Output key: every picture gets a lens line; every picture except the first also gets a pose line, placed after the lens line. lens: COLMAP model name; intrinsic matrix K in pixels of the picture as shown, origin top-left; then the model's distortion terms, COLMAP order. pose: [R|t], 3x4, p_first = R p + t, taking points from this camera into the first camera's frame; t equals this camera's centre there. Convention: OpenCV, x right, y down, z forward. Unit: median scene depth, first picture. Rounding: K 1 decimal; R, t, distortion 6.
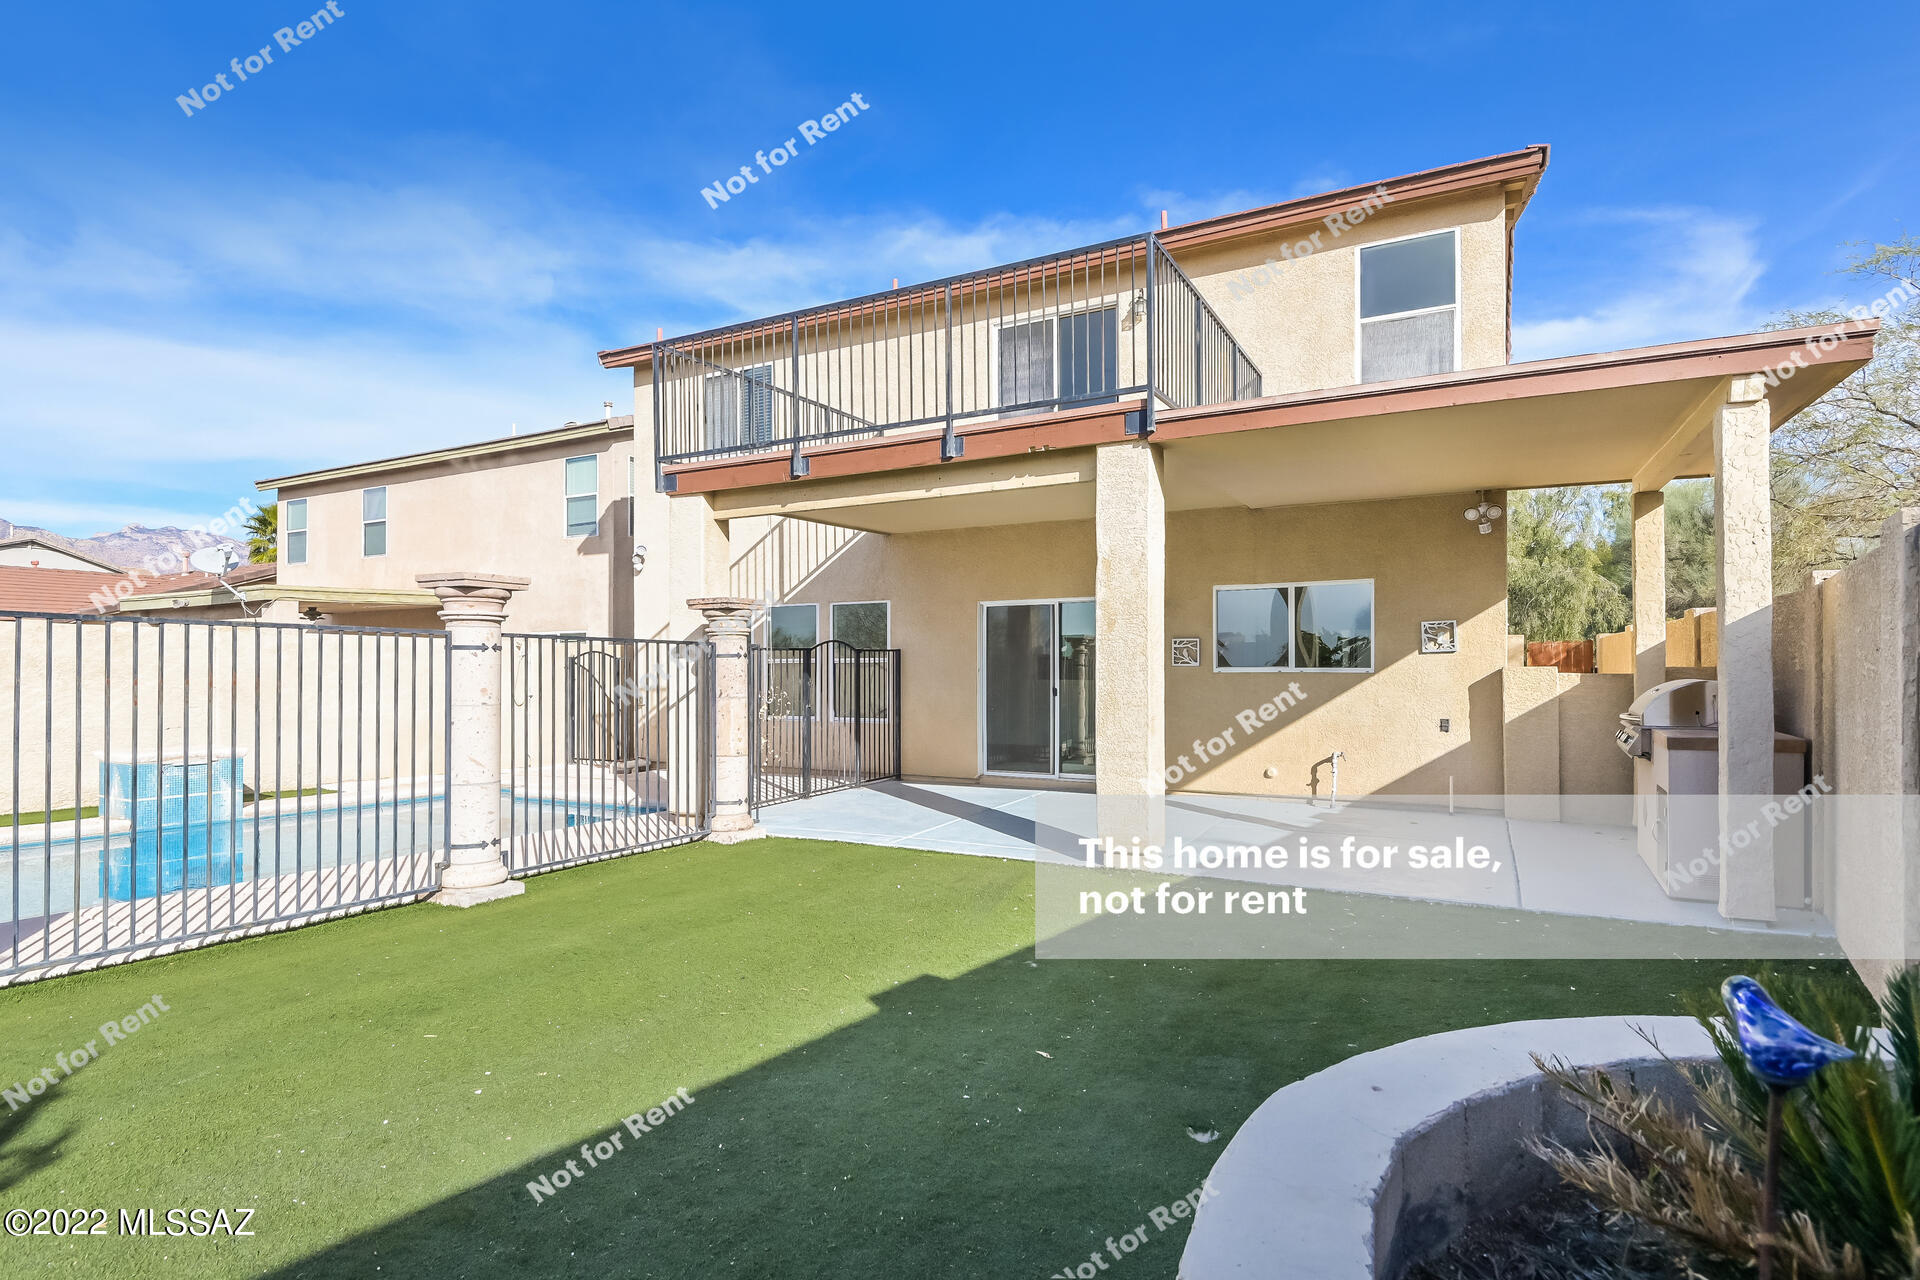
lens RADIAL K [[960.6, 0, 958.9], [0, 960.6, 667.0], [0, 0, 1]] dist [0.000596, 0.000023]
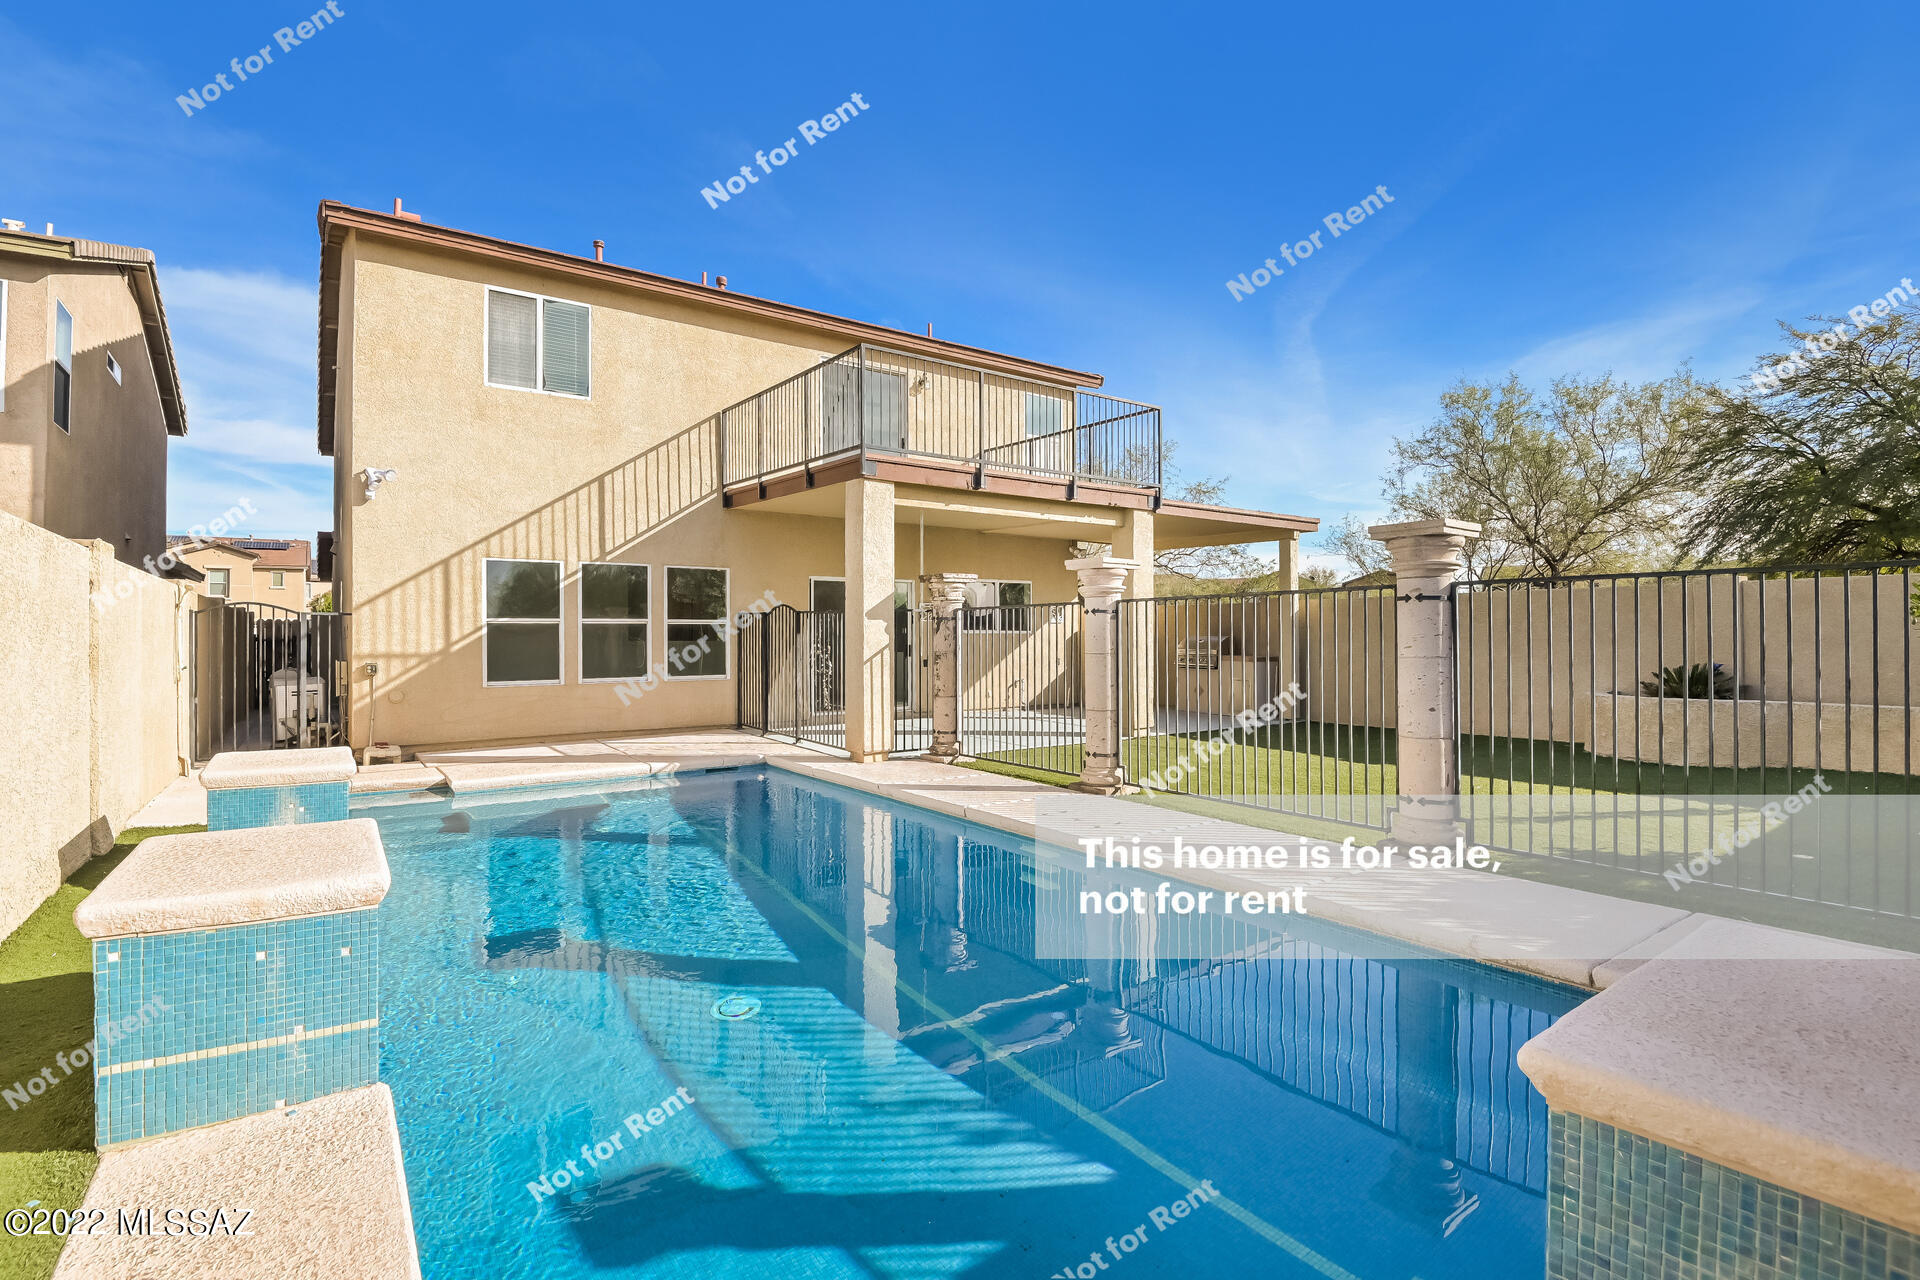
lens RADIAL K [[892.6, 0, 960.0], [0, 892.6, 640.0], [0, 0, 1]] dist [0.000146, -0.000141]
pose [[0.436267, -0.005184, 0.899803, -0.947758], [-0.000209, 0.999983, 0.005862, 0.008125], [-0.899817, -0.002745, 0.436258, 0.331078]]
